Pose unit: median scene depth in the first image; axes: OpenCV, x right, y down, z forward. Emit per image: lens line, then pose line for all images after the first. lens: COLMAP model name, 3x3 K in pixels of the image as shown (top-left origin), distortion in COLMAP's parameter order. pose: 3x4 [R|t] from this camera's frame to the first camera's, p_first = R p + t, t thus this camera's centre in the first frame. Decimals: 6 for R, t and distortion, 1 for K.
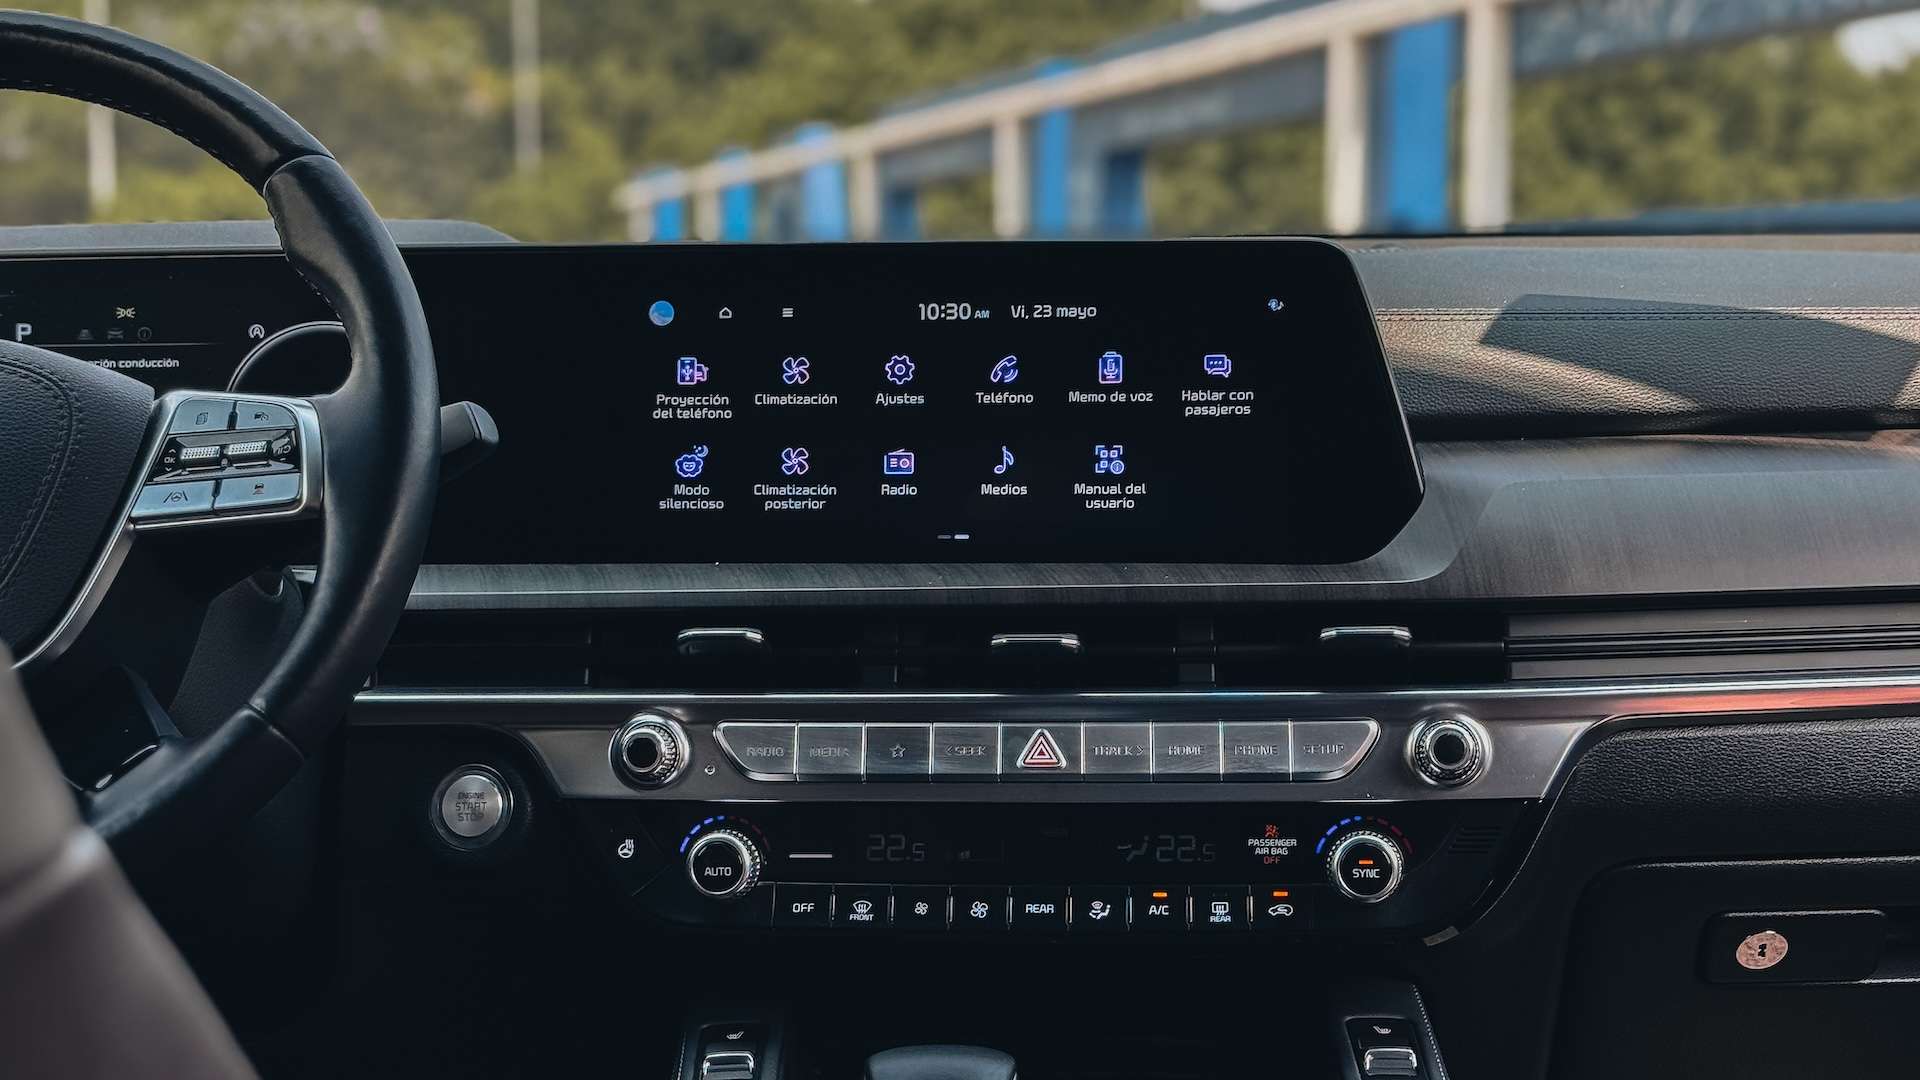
lens RADIAL K [[2682.5, 0, 960.0], [0, 2682.5, 540.0], [0, 0, 1]] dist [0.107145, -0.019774]
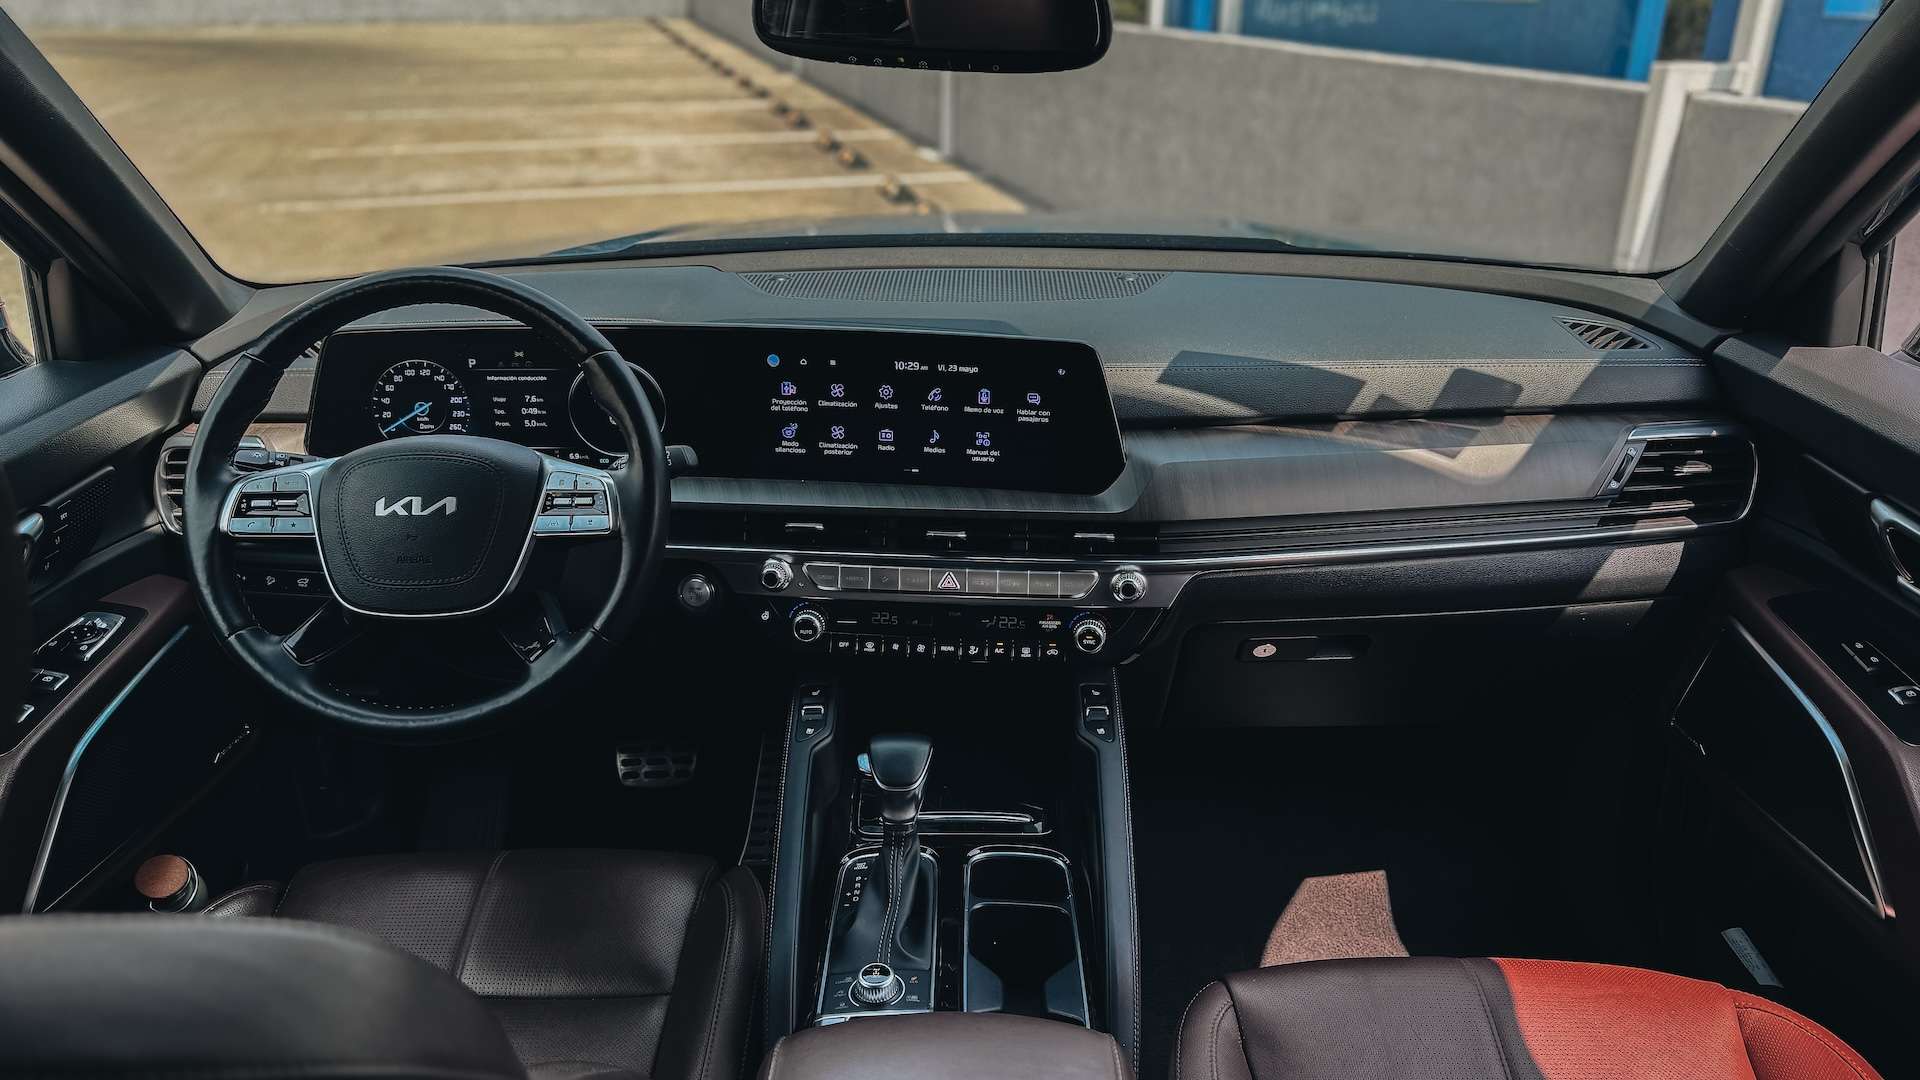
lens RADIAL K [[1341.6, 0, 960.0], [0, 1341.6, 540.0], [0, 0, 1]] dist [0.086620, -0.119731]
pose [[0.999975, 0.006149, 0.003529, 0.034888], [-0.006939, 0.950951, 0.309264, -0.295721], [-0.001455, -0.309281, 0.950970, -0.053484]]
